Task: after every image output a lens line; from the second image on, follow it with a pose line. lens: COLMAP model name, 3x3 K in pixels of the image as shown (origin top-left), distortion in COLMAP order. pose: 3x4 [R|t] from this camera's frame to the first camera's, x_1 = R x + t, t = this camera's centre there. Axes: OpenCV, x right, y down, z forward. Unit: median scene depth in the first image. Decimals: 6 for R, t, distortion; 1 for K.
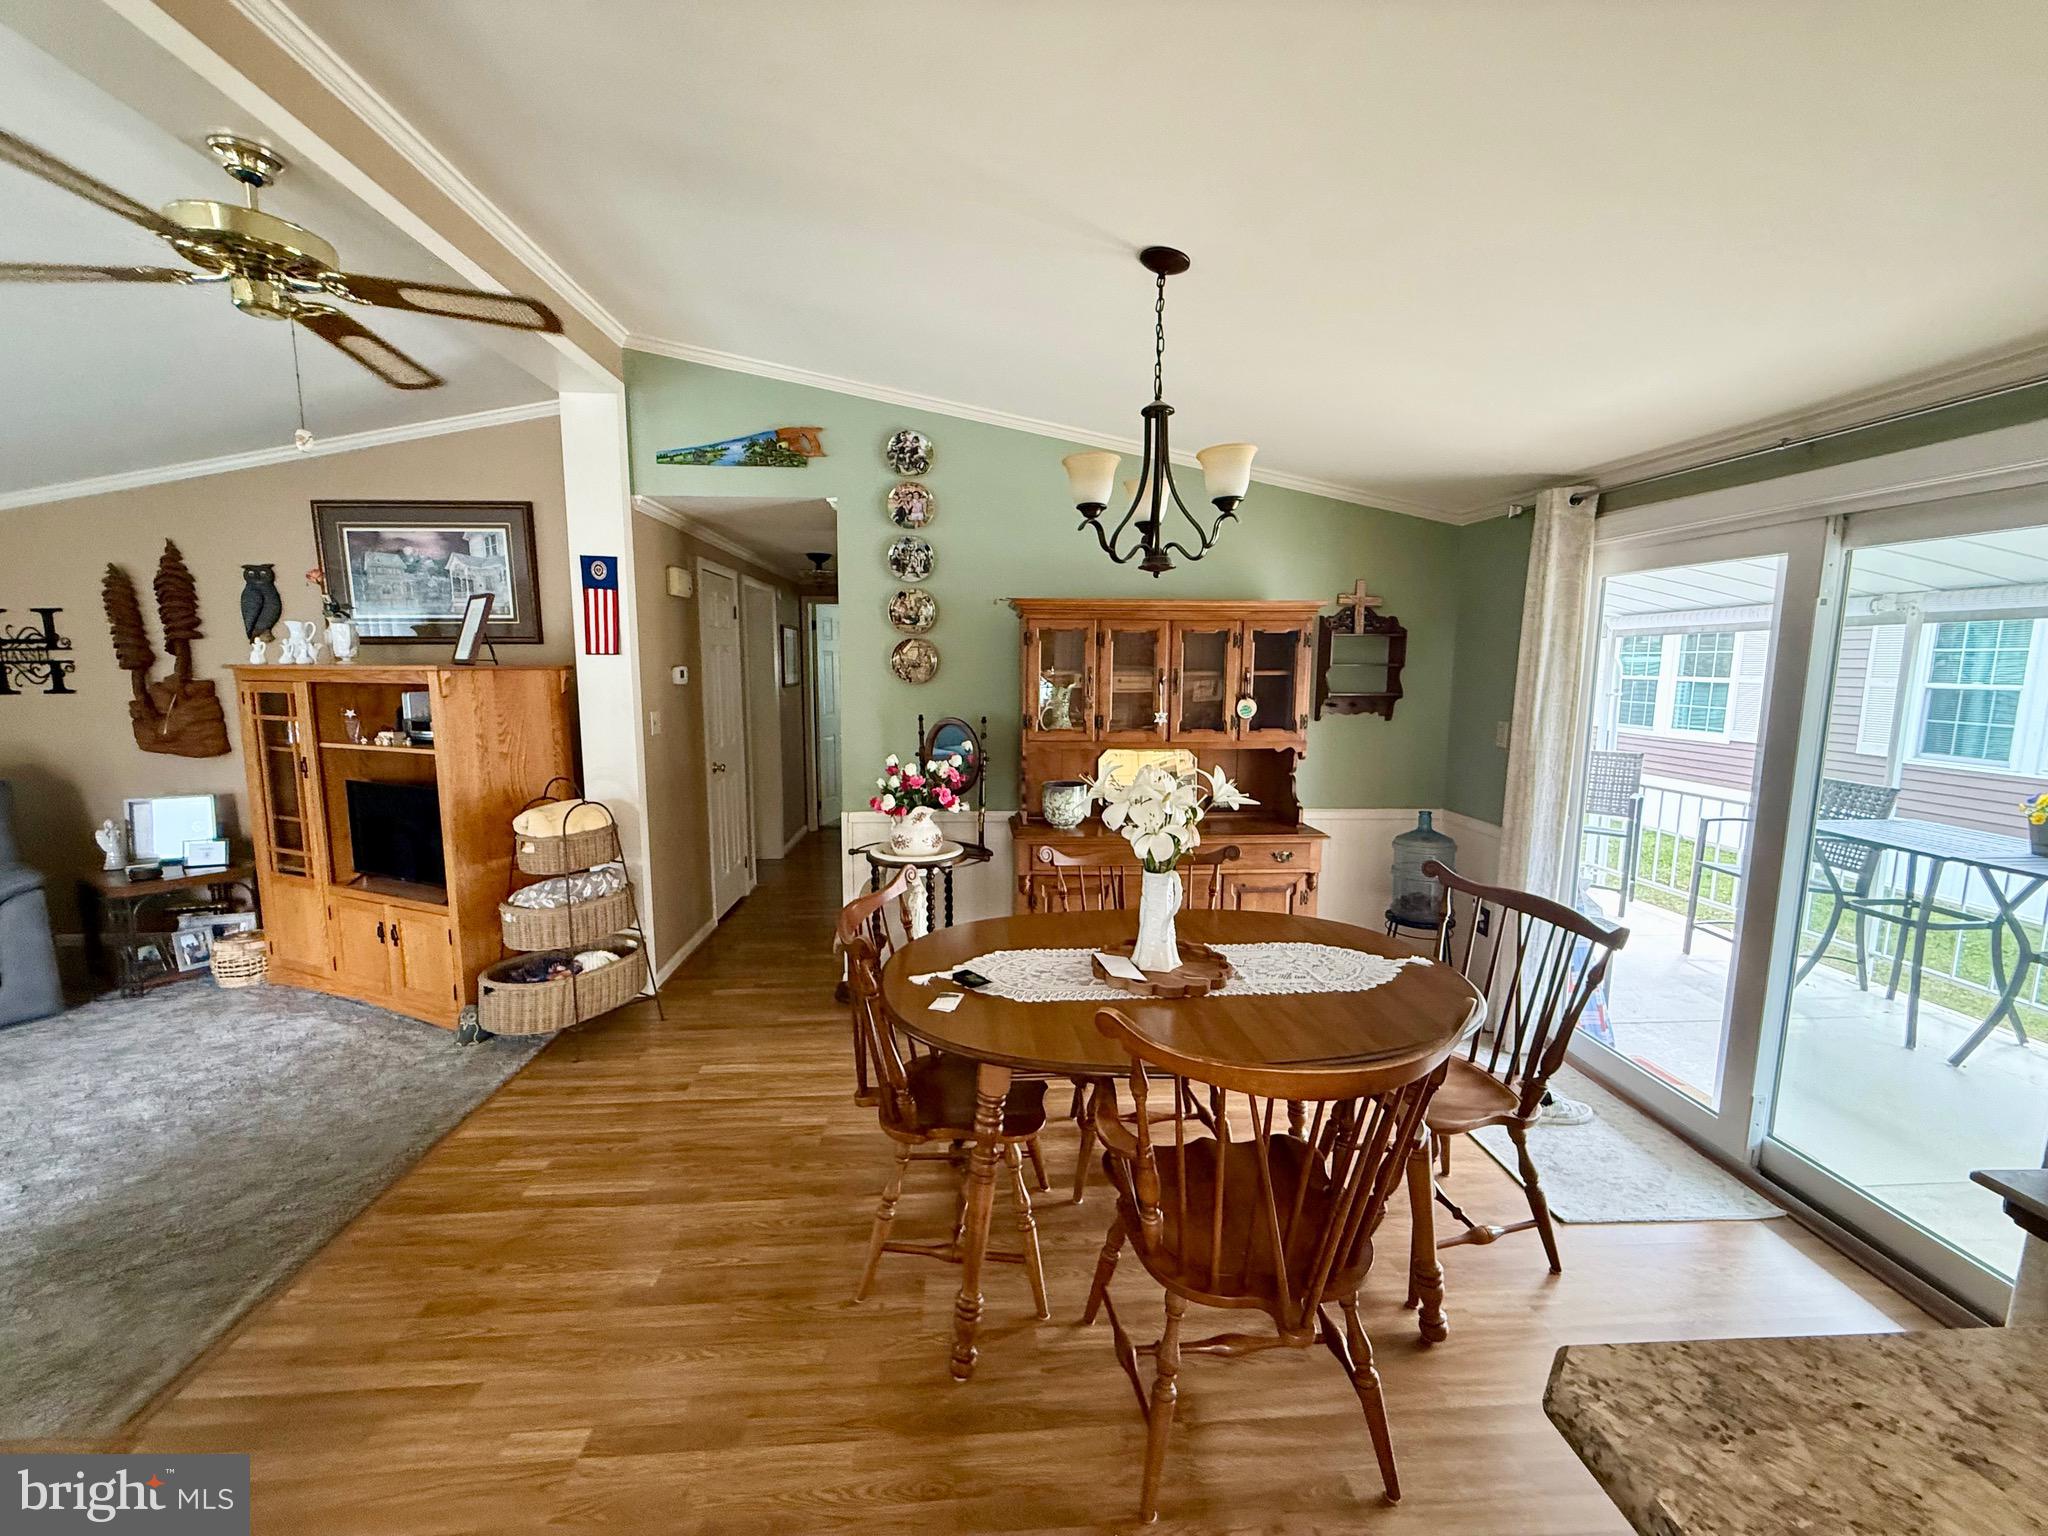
lens RADIAL K [[819.2, 0, 1020.6], [0, 819.2, 764.9], [0, 0, 1]] dist [-0.000812, 0.000155]
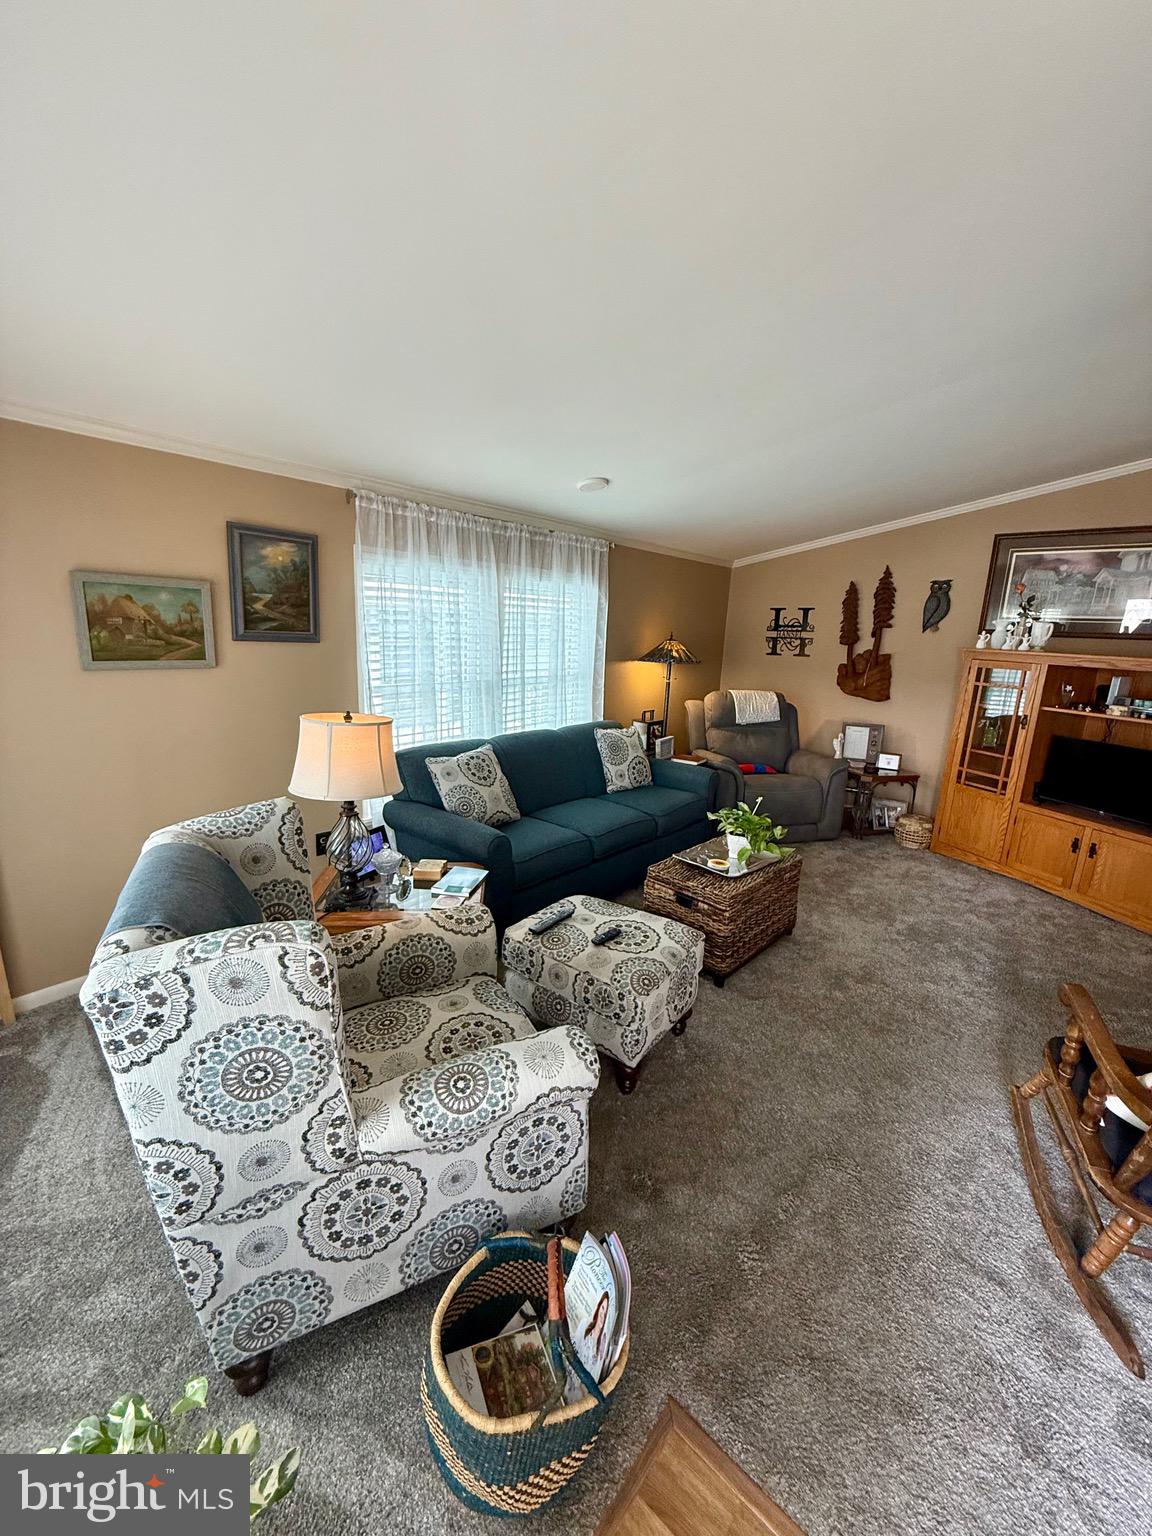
lens RADIAL K [[614.4, 0, 576.3], [0, 614.4, 764.3], [0, 0, 1]] dist [-0.000812, 0.000155]
pose [[0.711567, 0.183500, -0.678233, -0.695479], [-0.129631, 0.983009, 0.129956, 0.039936], [0.690557, -0.004552, 0.723264, -0.368184]]
